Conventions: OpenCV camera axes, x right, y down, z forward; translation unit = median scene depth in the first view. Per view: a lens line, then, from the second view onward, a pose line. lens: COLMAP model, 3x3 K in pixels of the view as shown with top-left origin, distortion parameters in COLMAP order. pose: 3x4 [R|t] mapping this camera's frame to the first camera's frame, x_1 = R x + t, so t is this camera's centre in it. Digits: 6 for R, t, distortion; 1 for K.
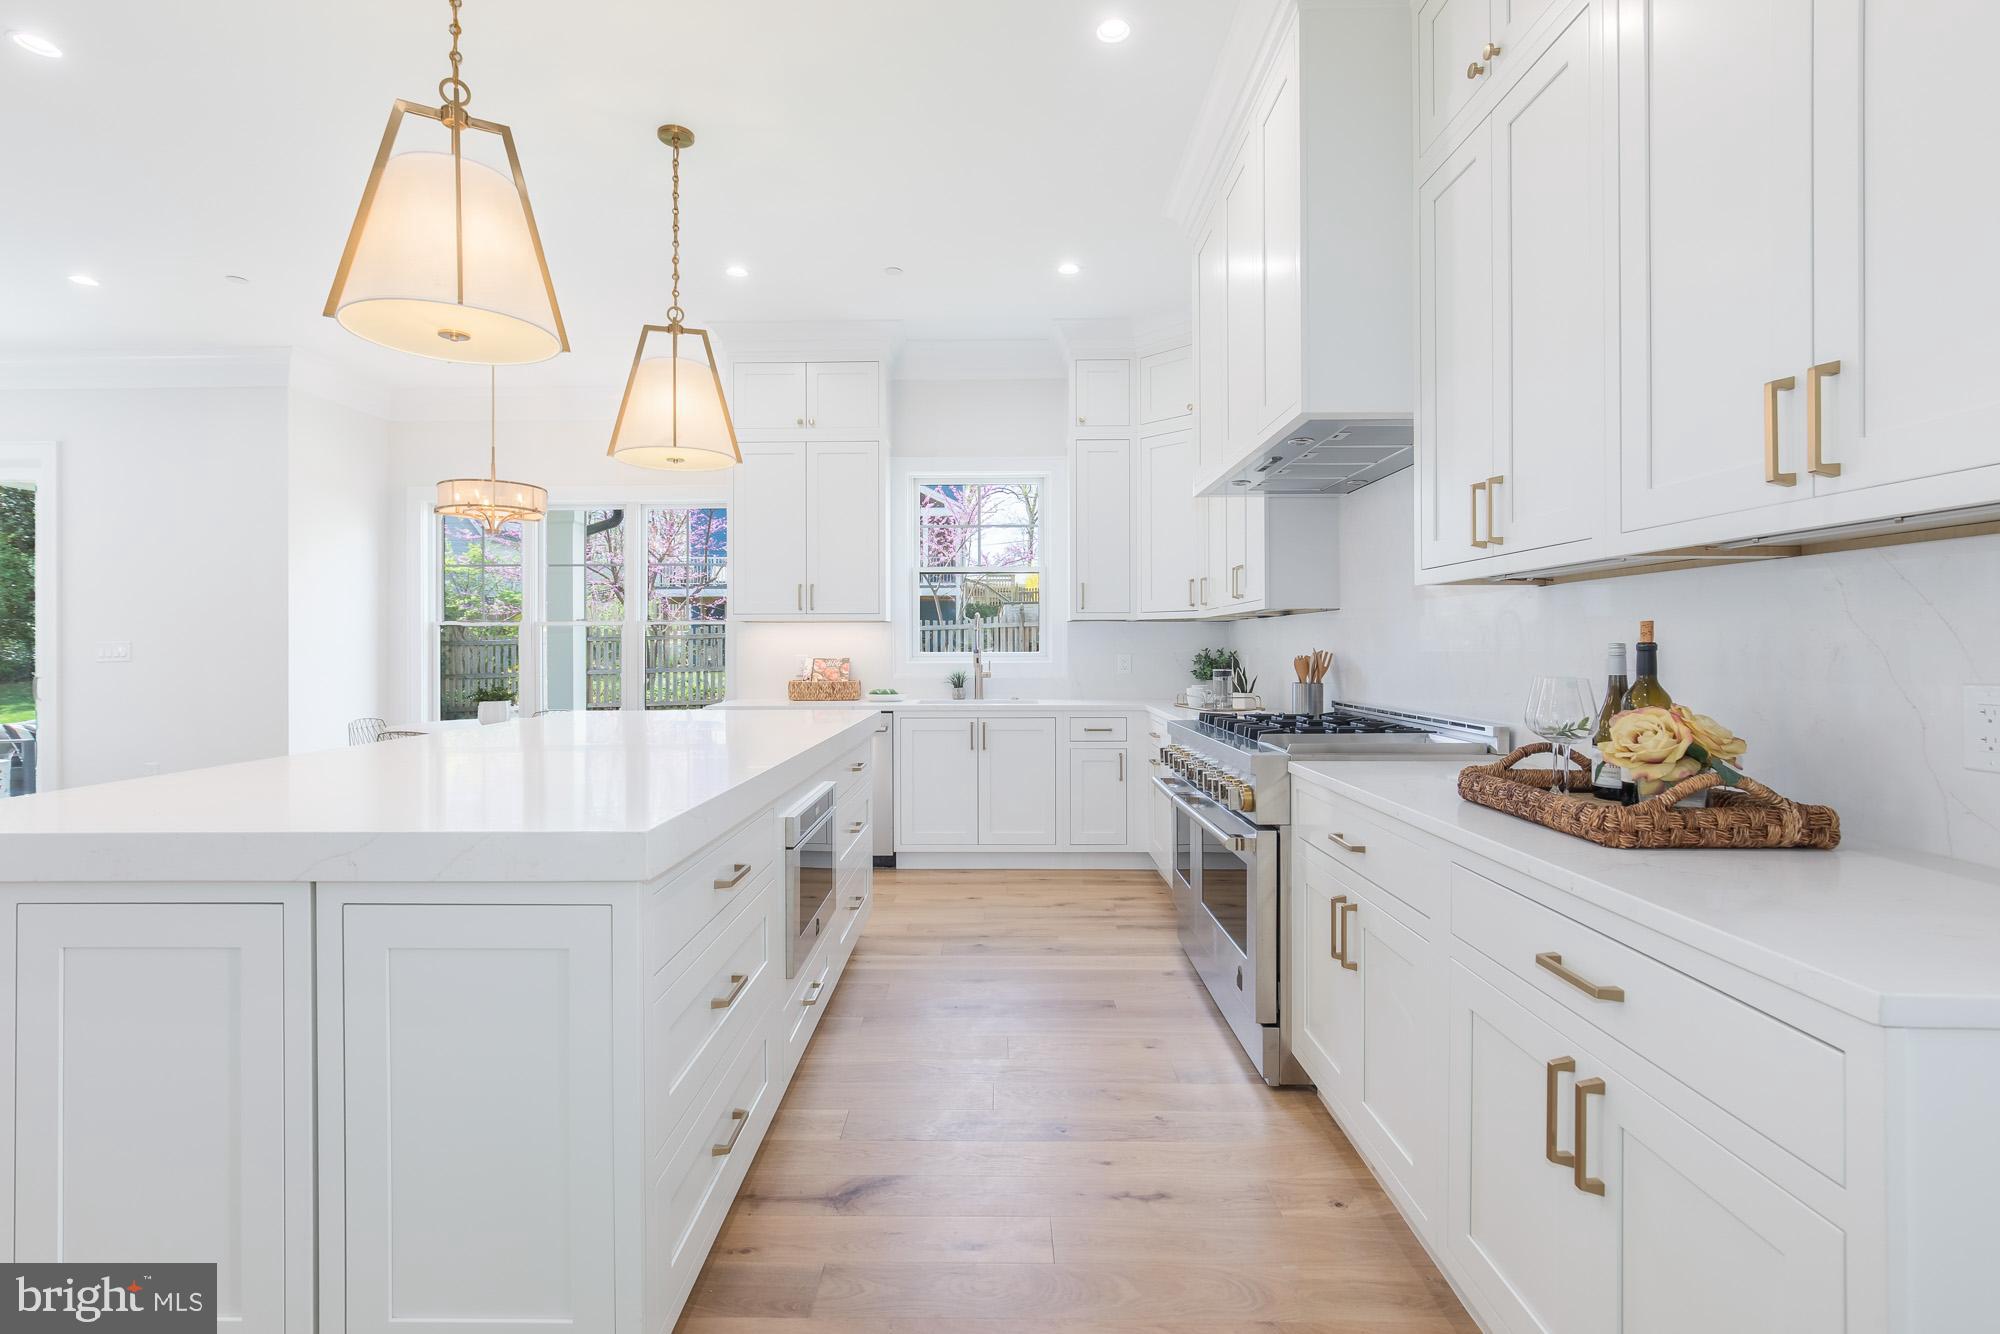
lens RADIAL K [[908.2, 0, 992.9], [0, 908.2, 652.3], [0, 0, 1]] dist [-0.006649, 0.002079]
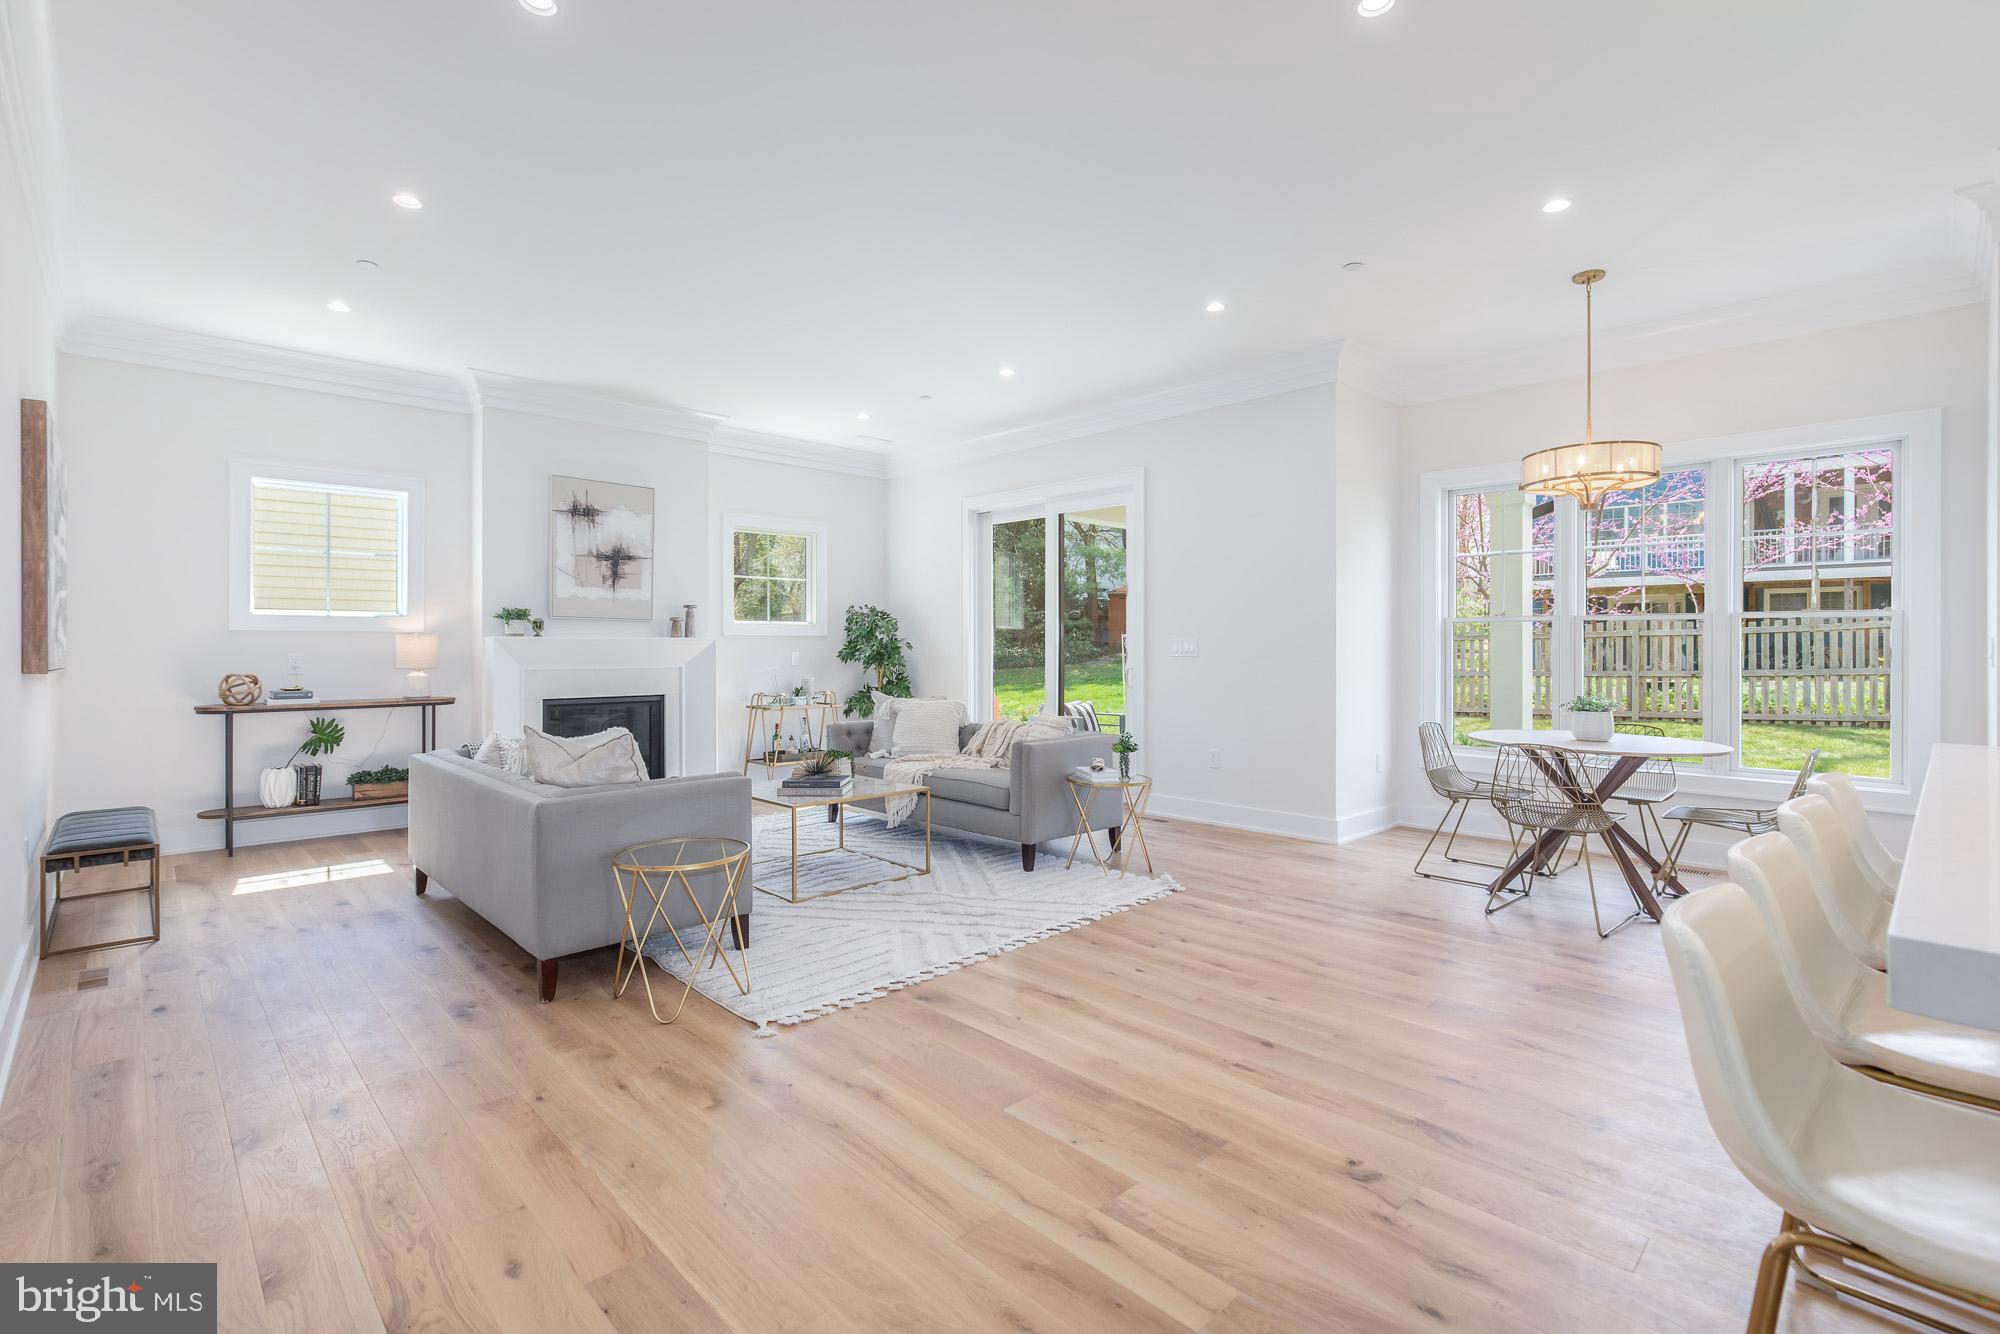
lens RADIAL K [[908.2, 0, 986.7], [0, 908.2, 657.4], [0, 0, 1]] dist [-0.006649, 0.002079]
pose [[0.703336, 0.013353, -0.710732, -0.362761], [-0.009033, 0.999911, 0.009847, 0.002717], [0.710800, -0.000505, 0.703394, 0.027472]]
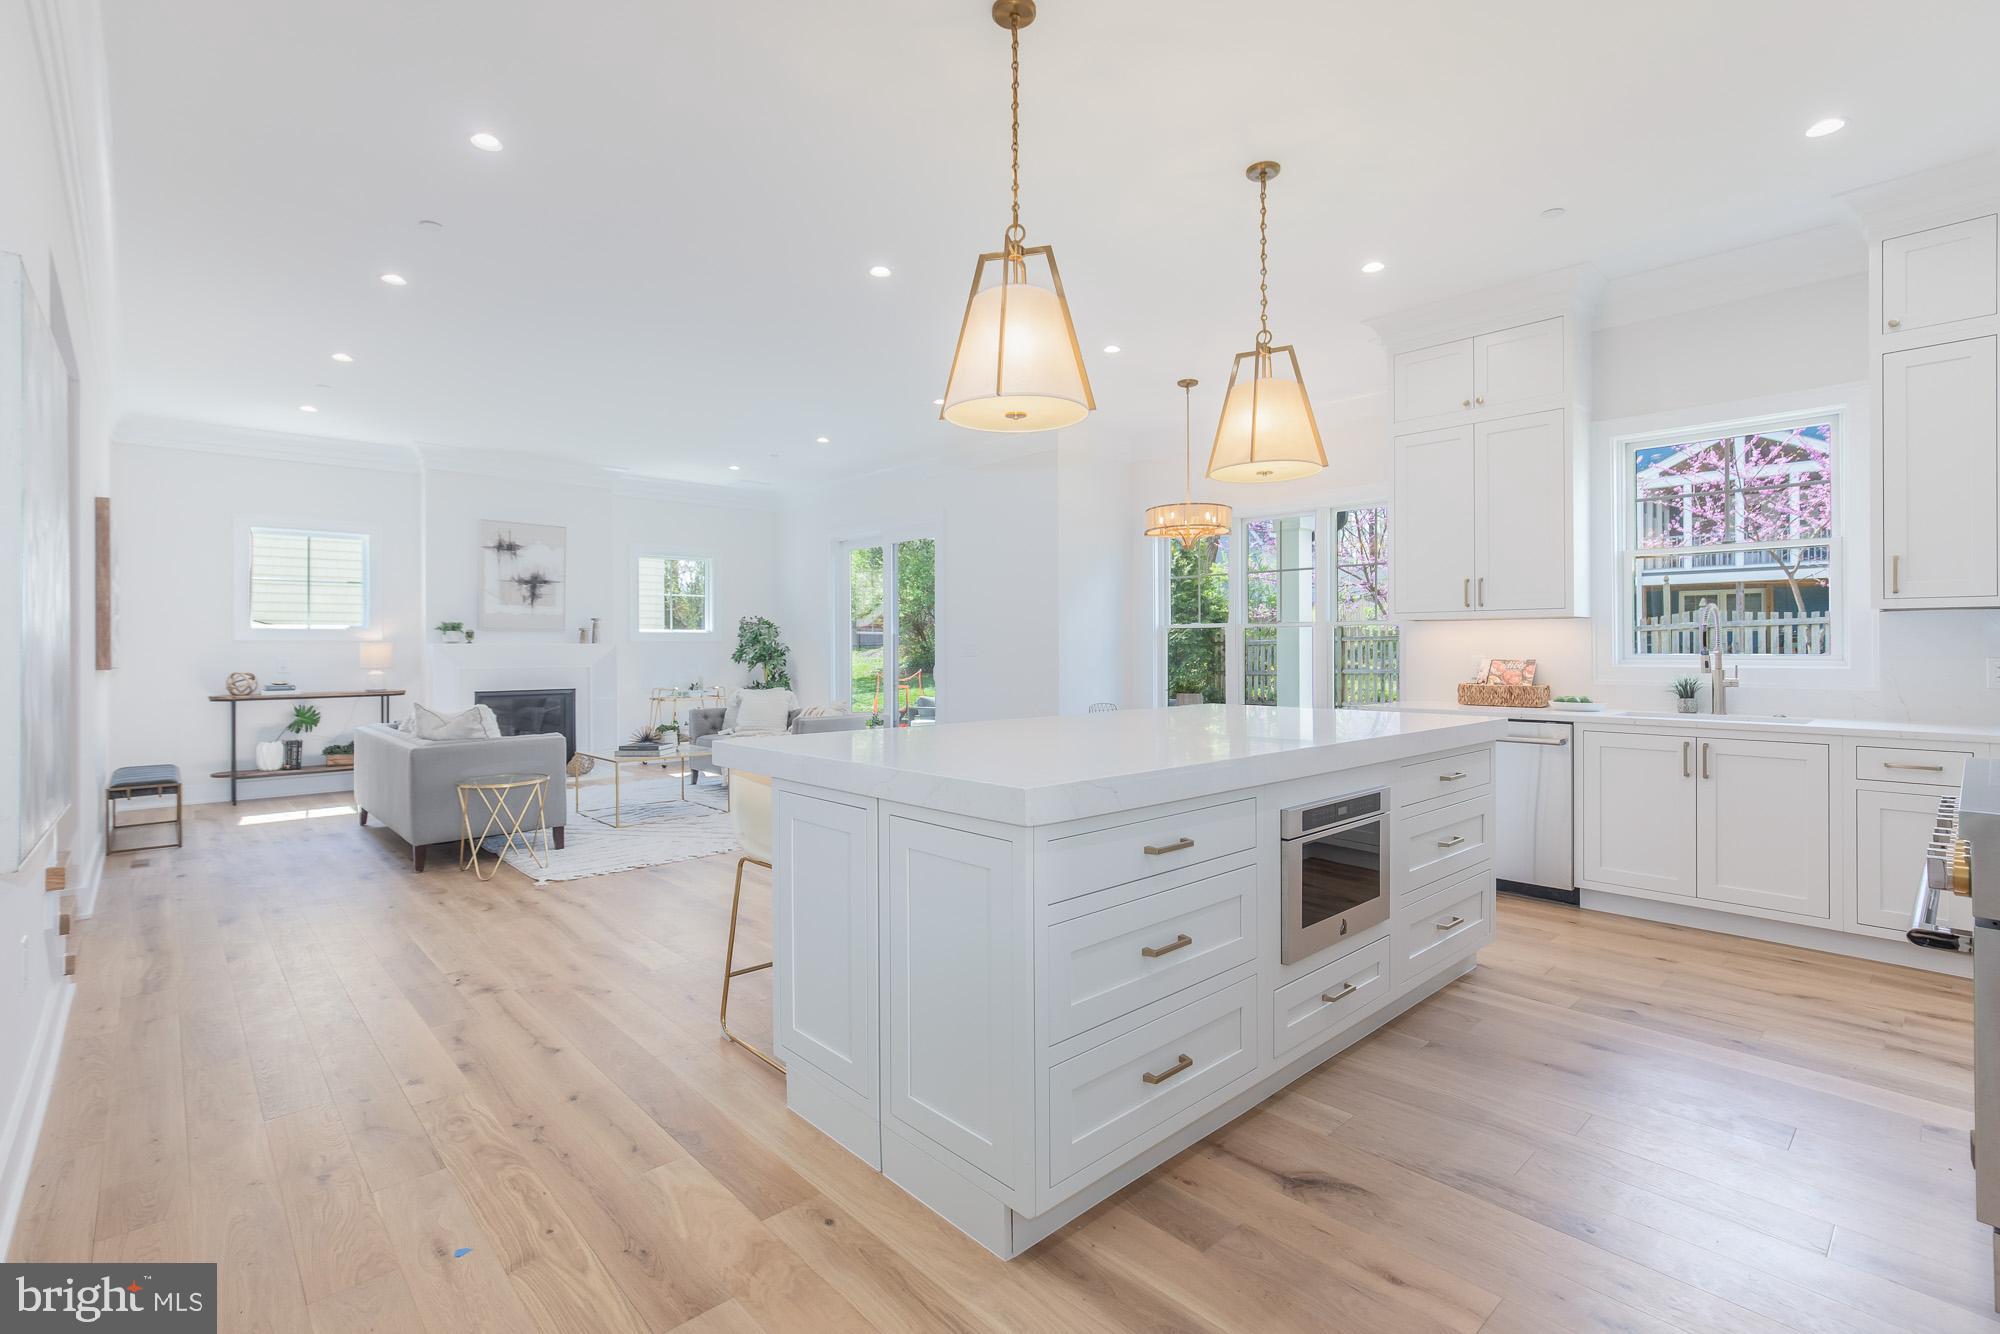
lens RADIAL K [[908.2, 0, 993.1], [0, 908.2, 657.2], [0, 0, 1]] dist [-0.006649, 0.002079]
pose [[0.693344, 0.008664, -0.720554, 0.123621], [-0.004711, 0.999961, 0.007491, -0.000205], [0.720591, -0.001800, 0.693358, 0.014563]]
